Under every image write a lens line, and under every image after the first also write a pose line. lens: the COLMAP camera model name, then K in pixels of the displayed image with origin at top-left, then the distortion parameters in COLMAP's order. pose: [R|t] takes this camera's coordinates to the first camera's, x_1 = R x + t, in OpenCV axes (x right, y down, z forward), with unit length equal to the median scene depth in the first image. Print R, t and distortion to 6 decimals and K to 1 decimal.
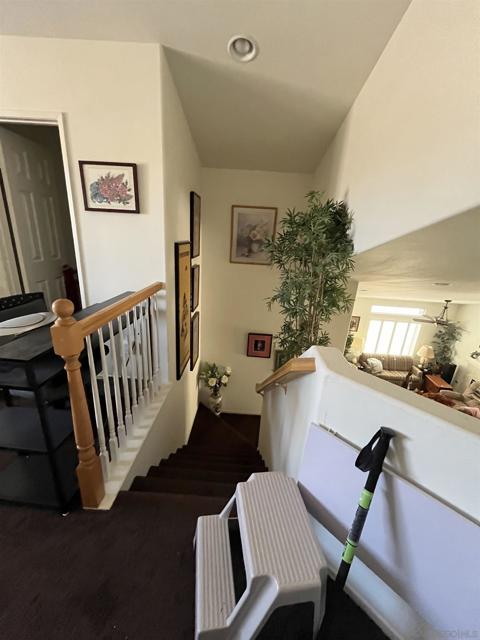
lens RADIAL K [[259.1, 0, 239.3], [0, 259.1, 318.8], [0, 0, 1]] dist [-0.004466, 0.000059]
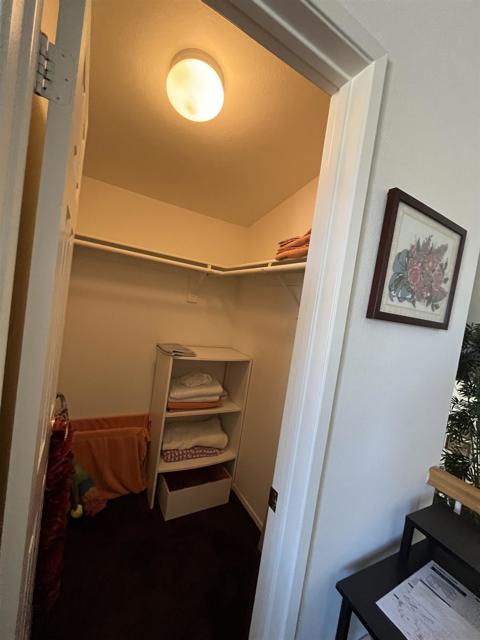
lens RADIAL K [[259.1, 0, 240.3], [0, 259.1, 319.2], [0, 0, 1]] dist [-0.004466, 0.000059]
pose [[0.854877, 0.037290, 0.517489, -0.543948], [0.079182, 0.976353, -0.201161, -0.214155], [-0.512753, 0.212944, 0.831709, 0.475265]]
